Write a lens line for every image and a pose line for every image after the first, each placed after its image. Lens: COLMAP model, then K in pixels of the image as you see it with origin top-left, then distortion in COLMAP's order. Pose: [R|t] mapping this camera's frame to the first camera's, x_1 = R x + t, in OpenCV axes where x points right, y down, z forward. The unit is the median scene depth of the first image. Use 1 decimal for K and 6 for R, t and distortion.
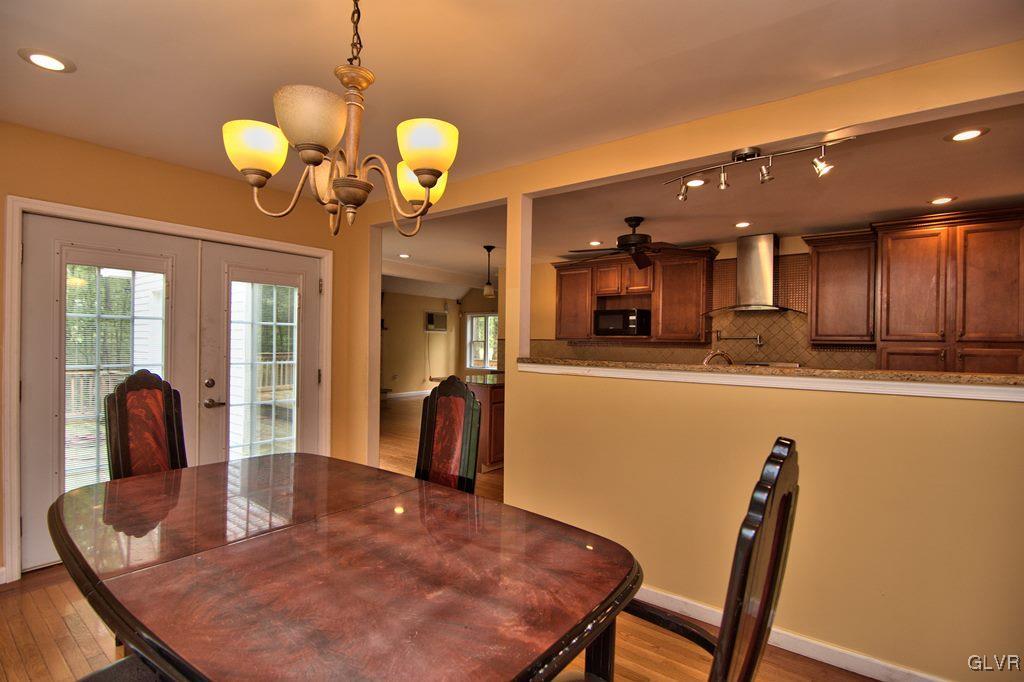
lens RADIAL K [[489.5, 0, 511.5], [0, 489.5, 345.5], [0, 0, 1]] dist [-0.002811, -0.012092]
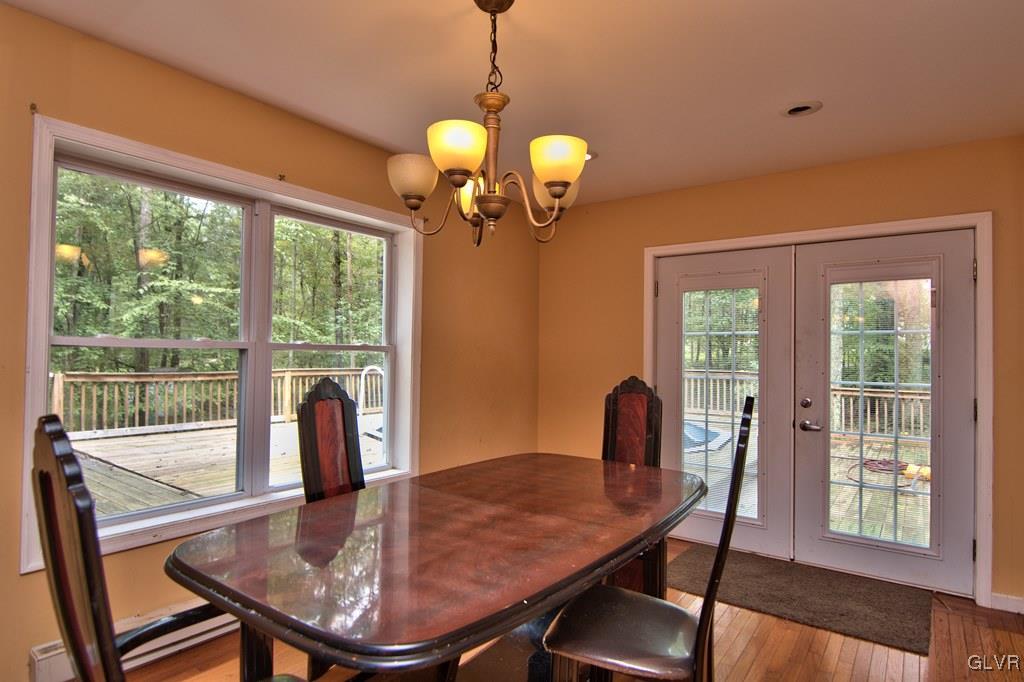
lens RADIAL K [[560.6, 0, 514.0], [0, 560.6, 343.4], [0, 0, 1]] dist [0.000367, -0.013400]
pose [[0.029563, -0.037632, -0.998854, 0.671021], [-0.020412, 0.999060, -0.038244, 0.033461], [0.999354, 0.021519, 0.028767, 0.765074]]
